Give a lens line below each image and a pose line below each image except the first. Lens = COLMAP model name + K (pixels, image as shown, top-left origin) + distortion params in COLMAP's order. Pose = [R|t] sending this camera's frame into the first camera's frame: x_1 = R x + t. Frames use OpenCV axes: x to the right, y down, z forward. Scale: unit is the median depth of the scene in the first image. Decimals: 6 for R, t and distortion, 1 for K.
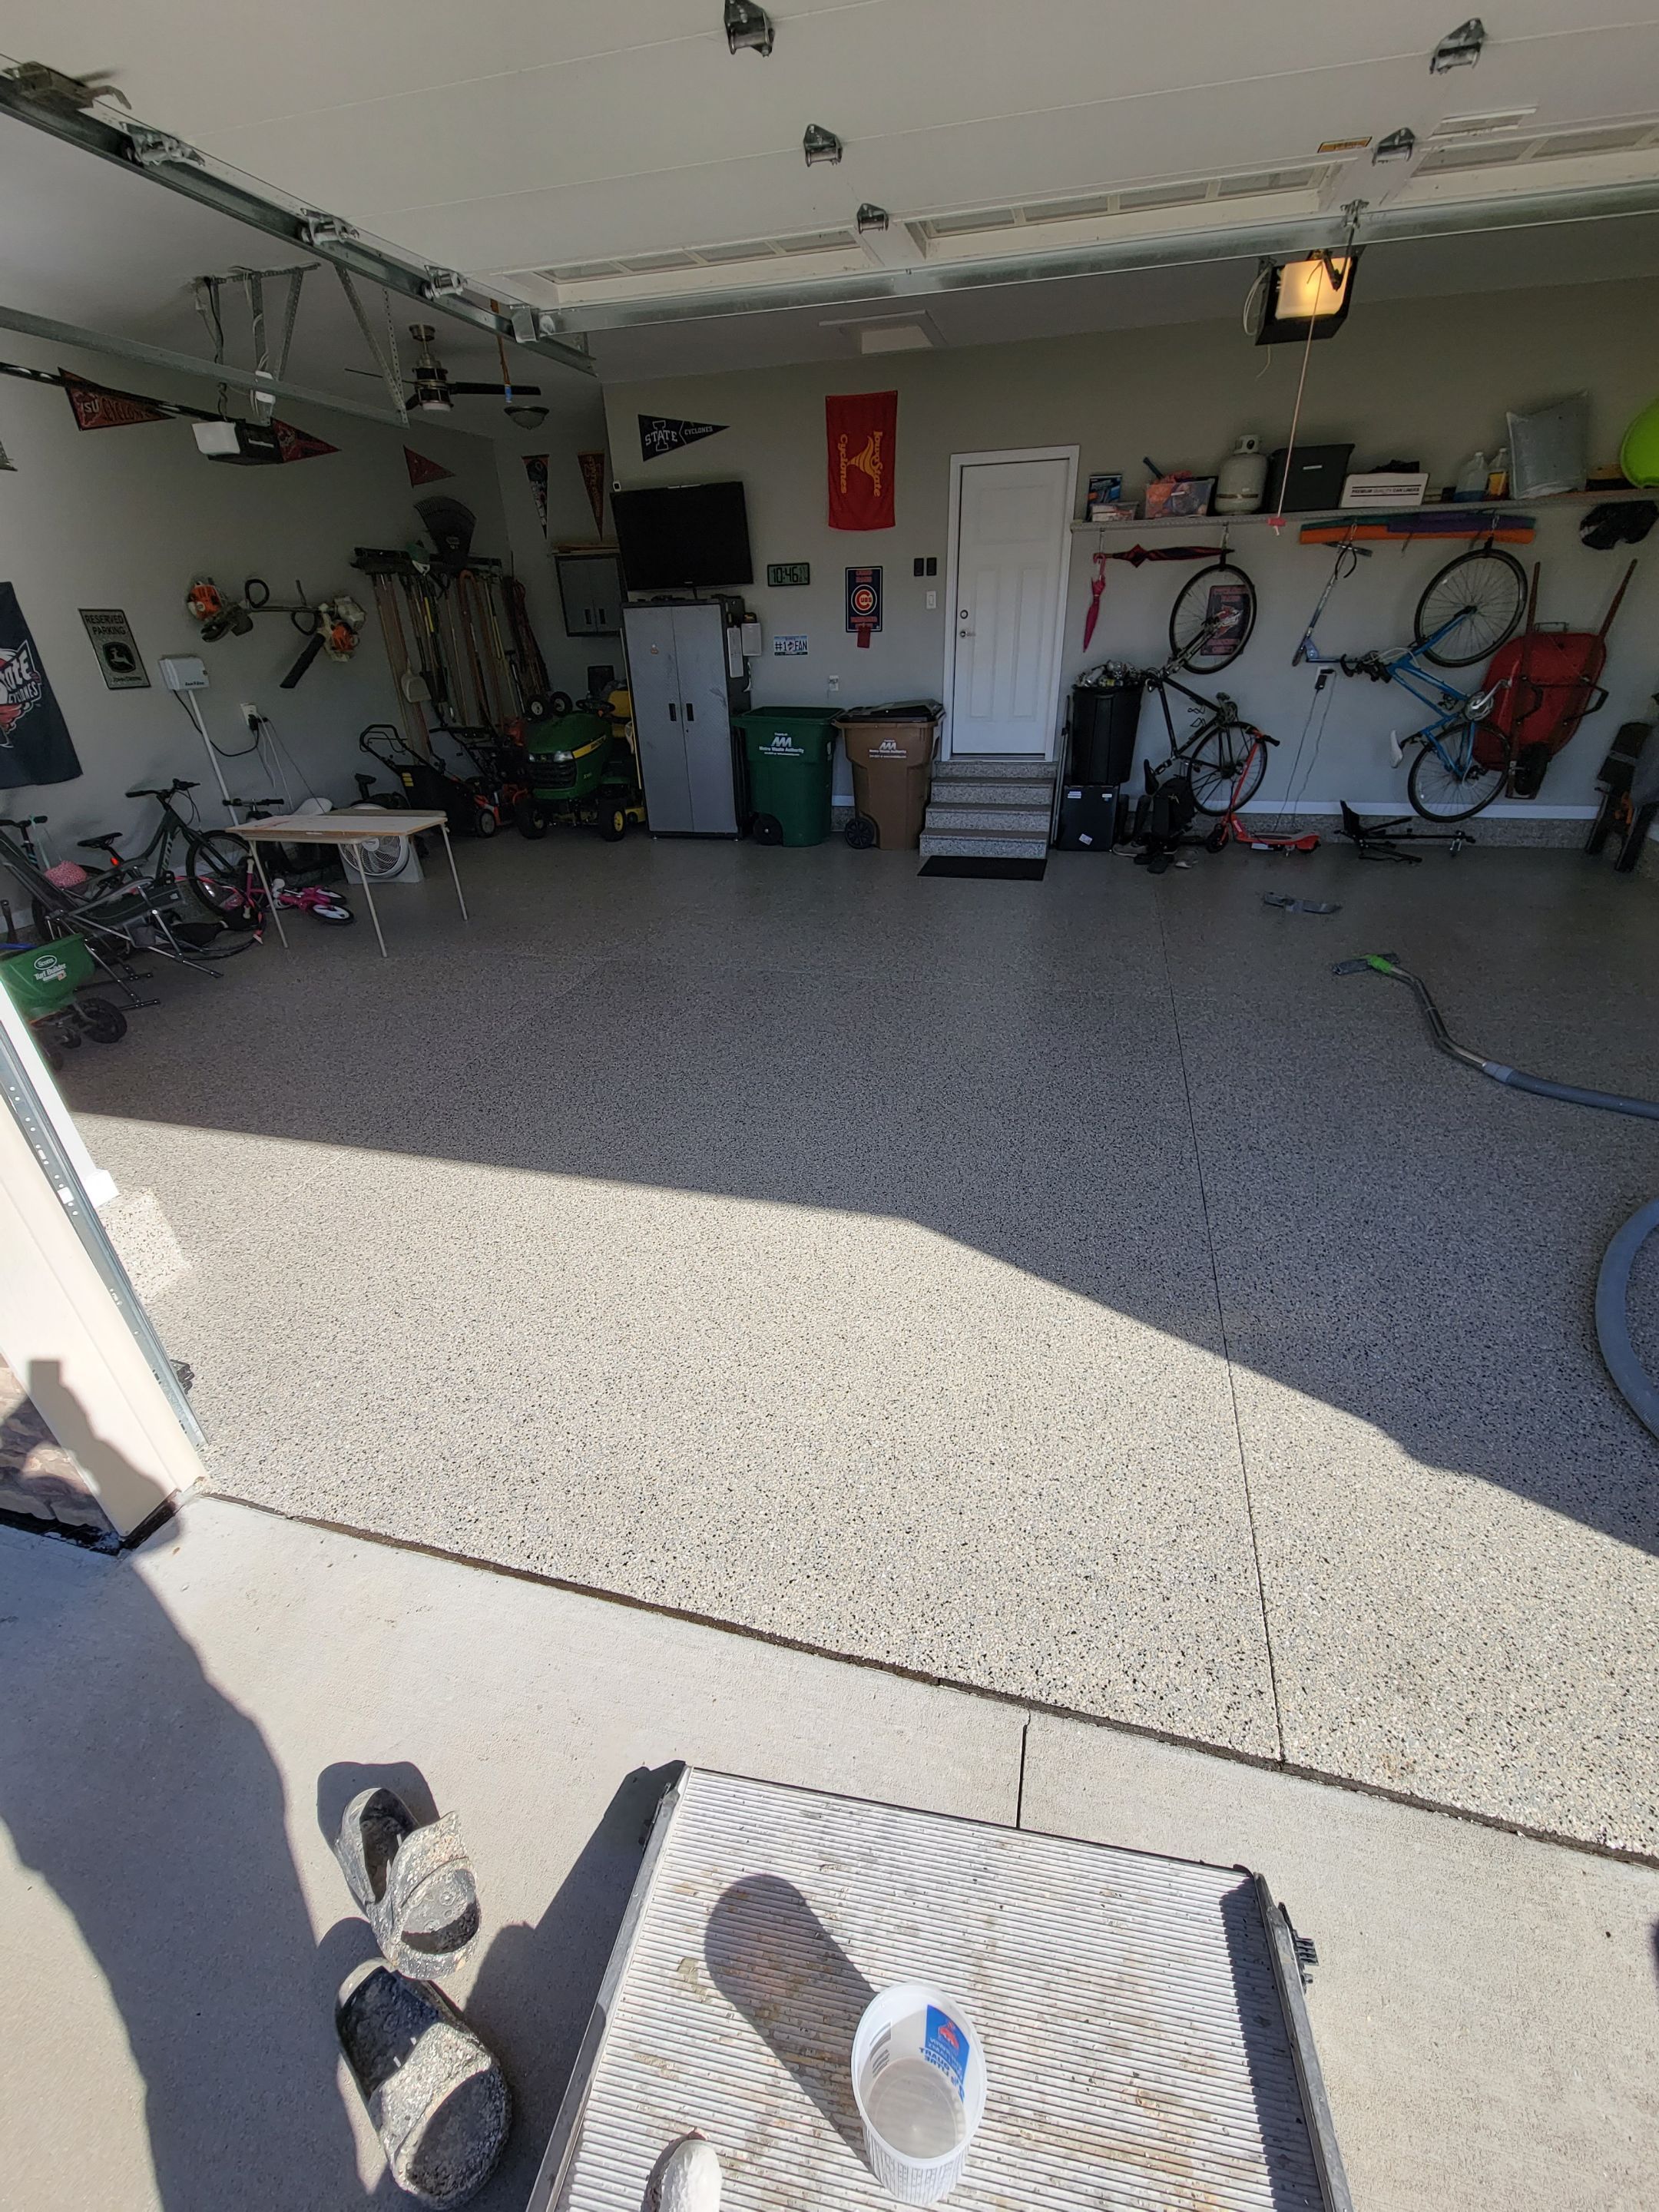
lens RADIAL K [[905.1, 0, 826.8], [0, 905.1, 1122.0], [0, 0, 1]] dist [0.002460, -0.002590]
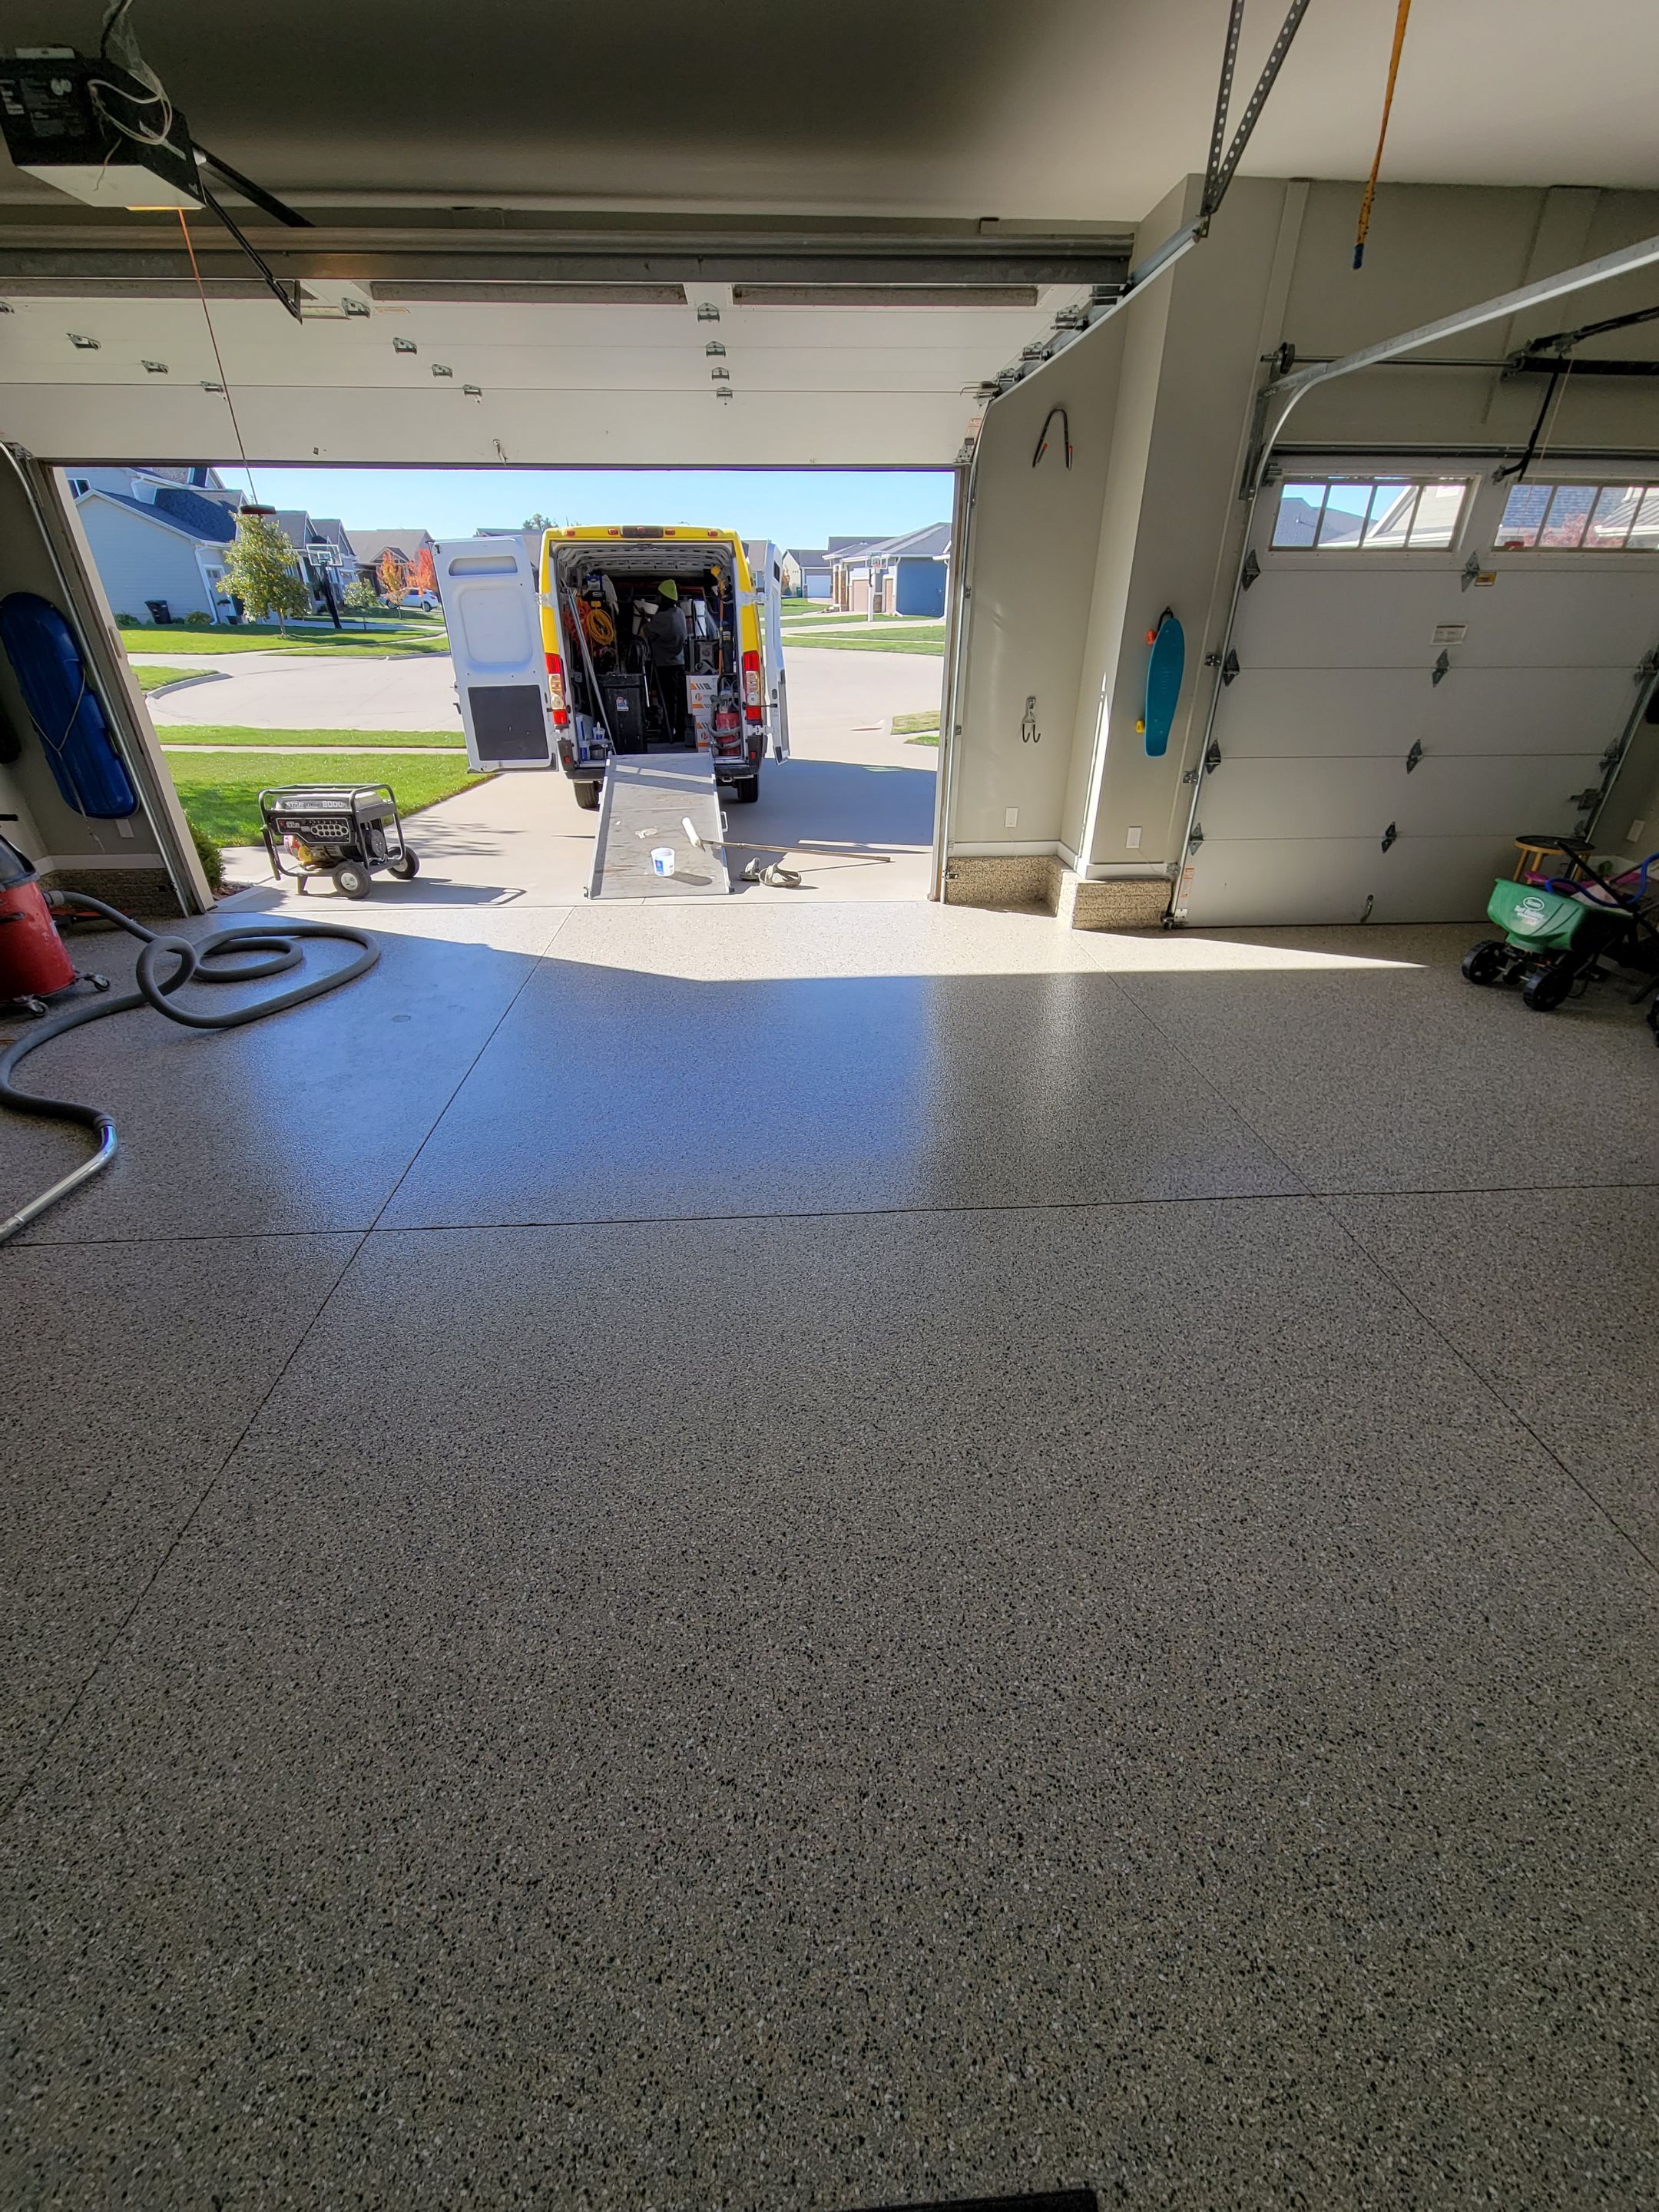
lens RADIAL K [[905.1, 0, 826.8], [0, 905.1, 1122.0], [0, 0, 1]] dist [0.002460, -0.002590]
pose [[-0.948309, 0.185624, -0.257398, 0.155108], [-0.128667, 0.516540, 0.846541, -0.520480], [0.290095, 0.835901, -0.465956, 0.908252]]
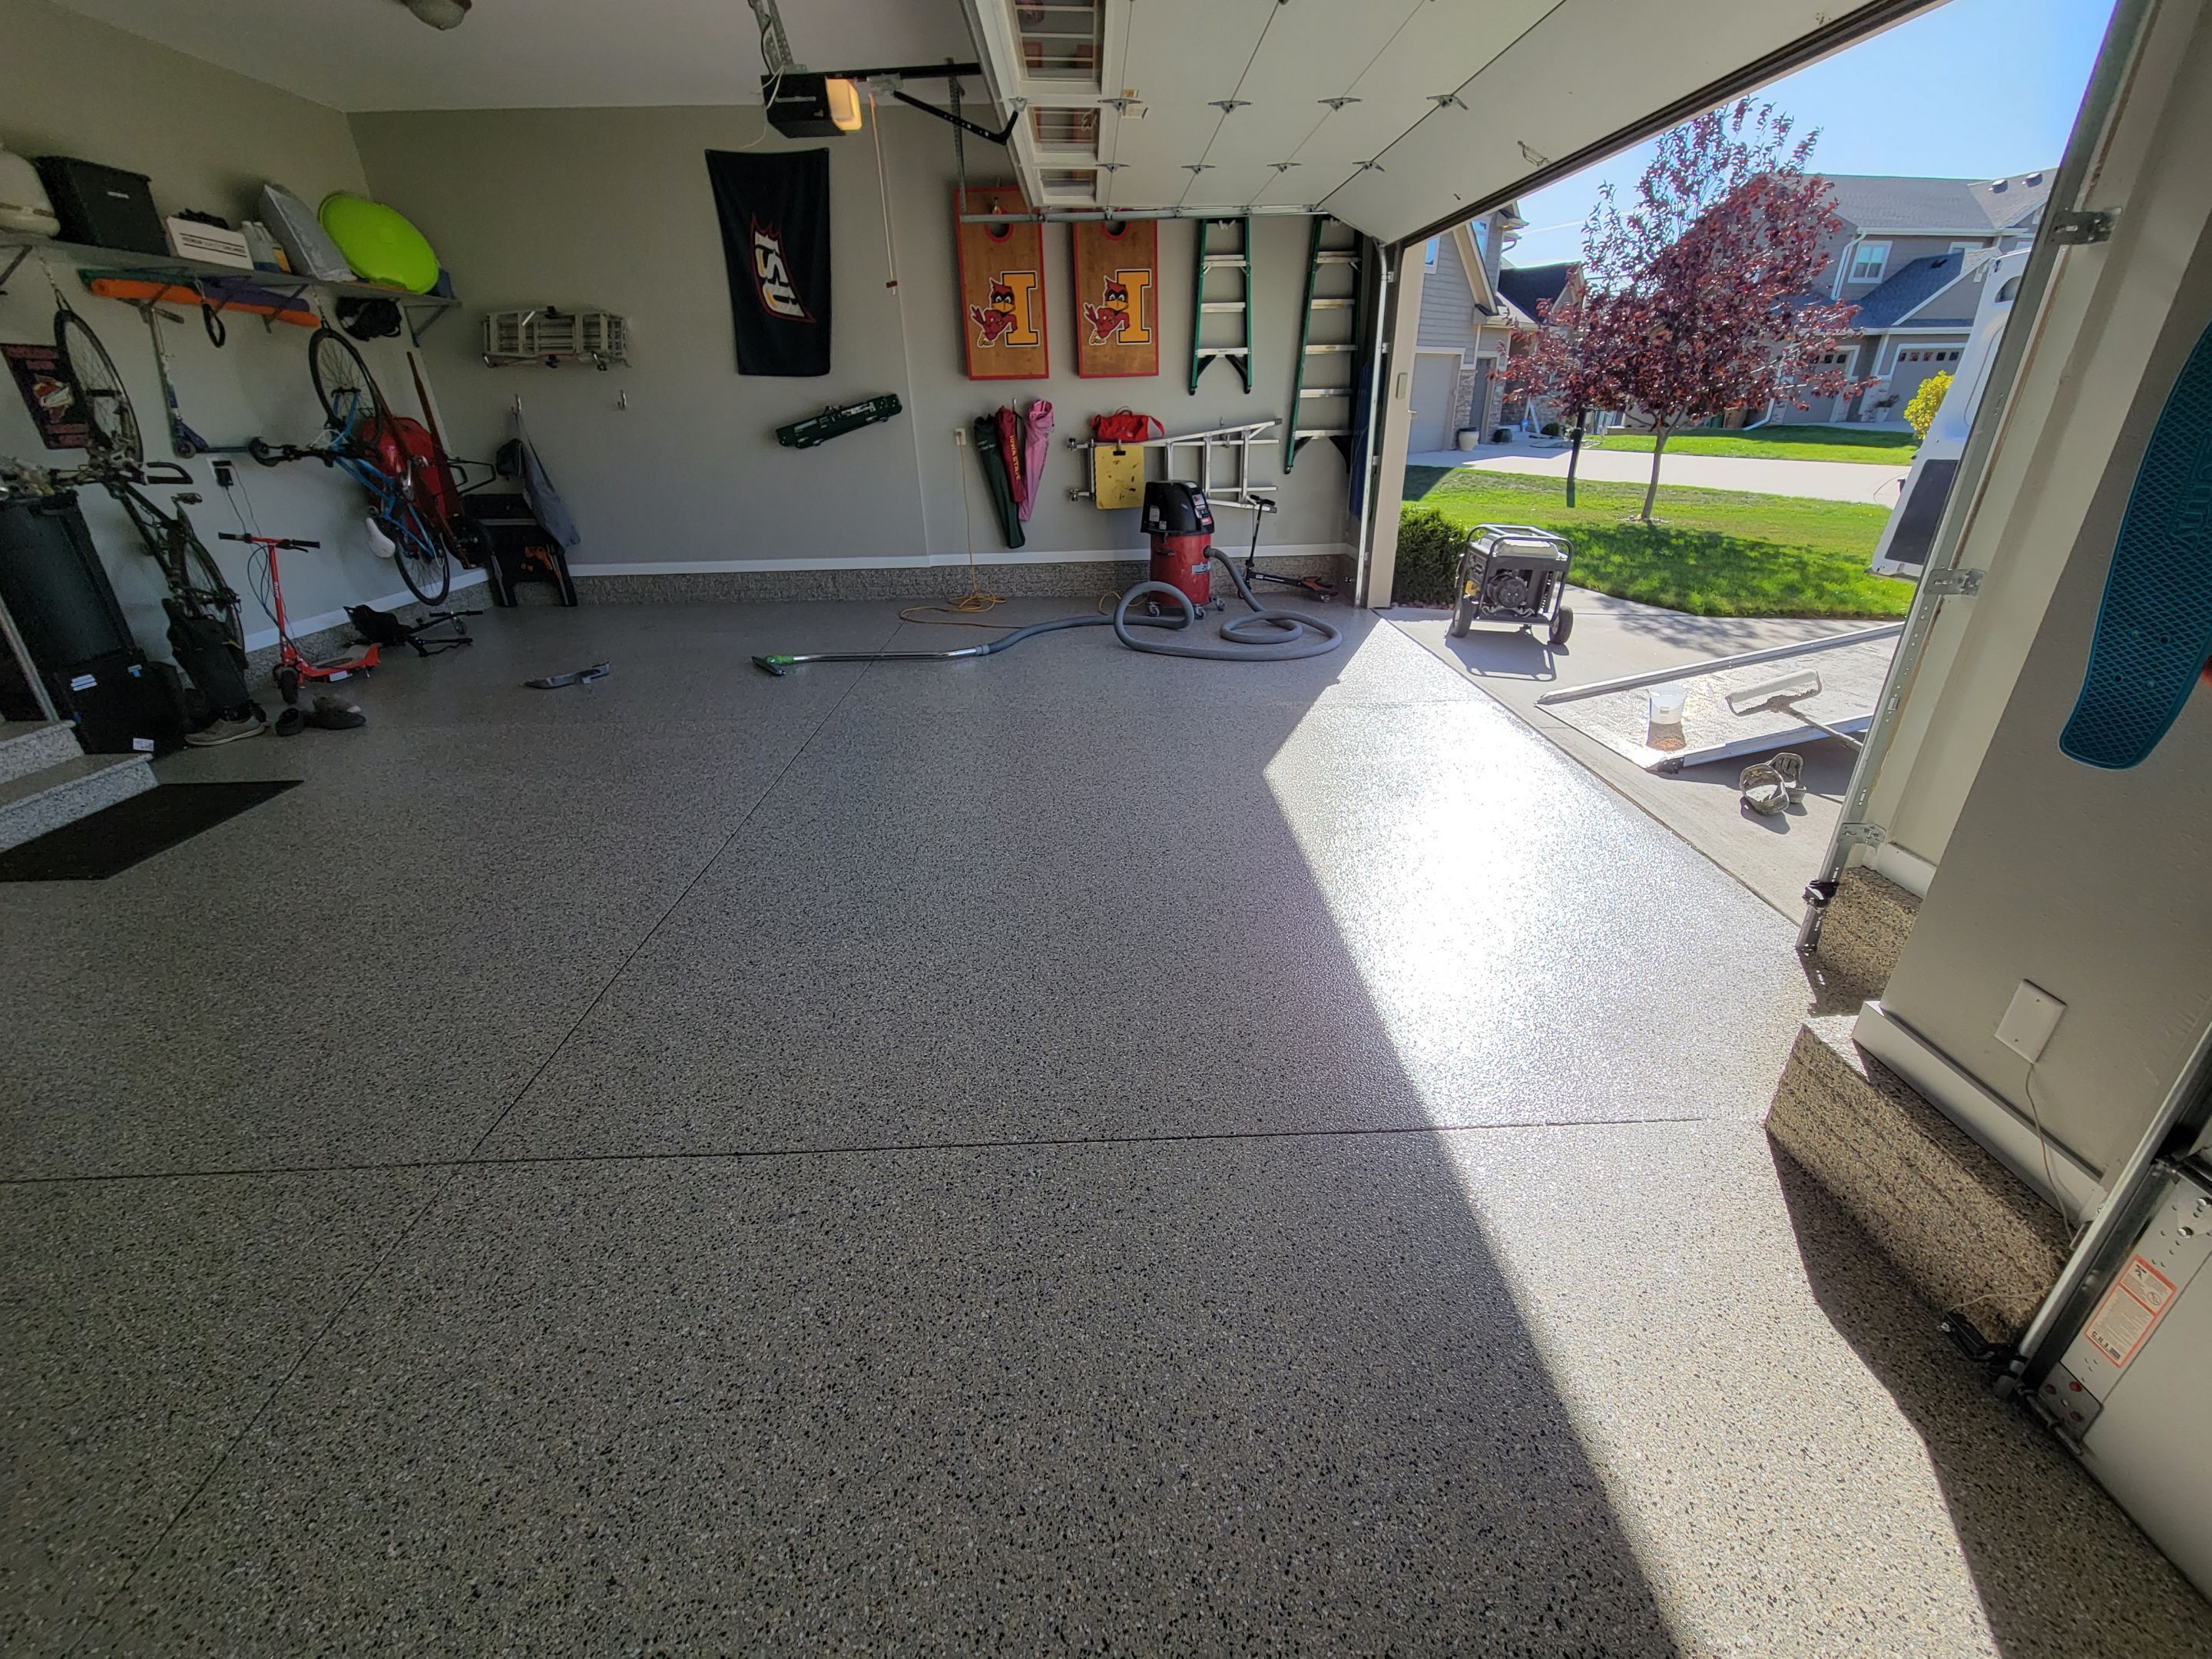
lens RADIAL K [[899.9, 0, 1117.7], [0, 899.9, 834.1], [0, 0, 1]] dist [0.007000, -0.004409]
pose [[-0.290758, -0.382816, 0.876876, -0.473881], [0.492372, 0.725941, 0.480186, -0.257943], [-0.820384, 0.571367, -0.022585, 0.564212]]
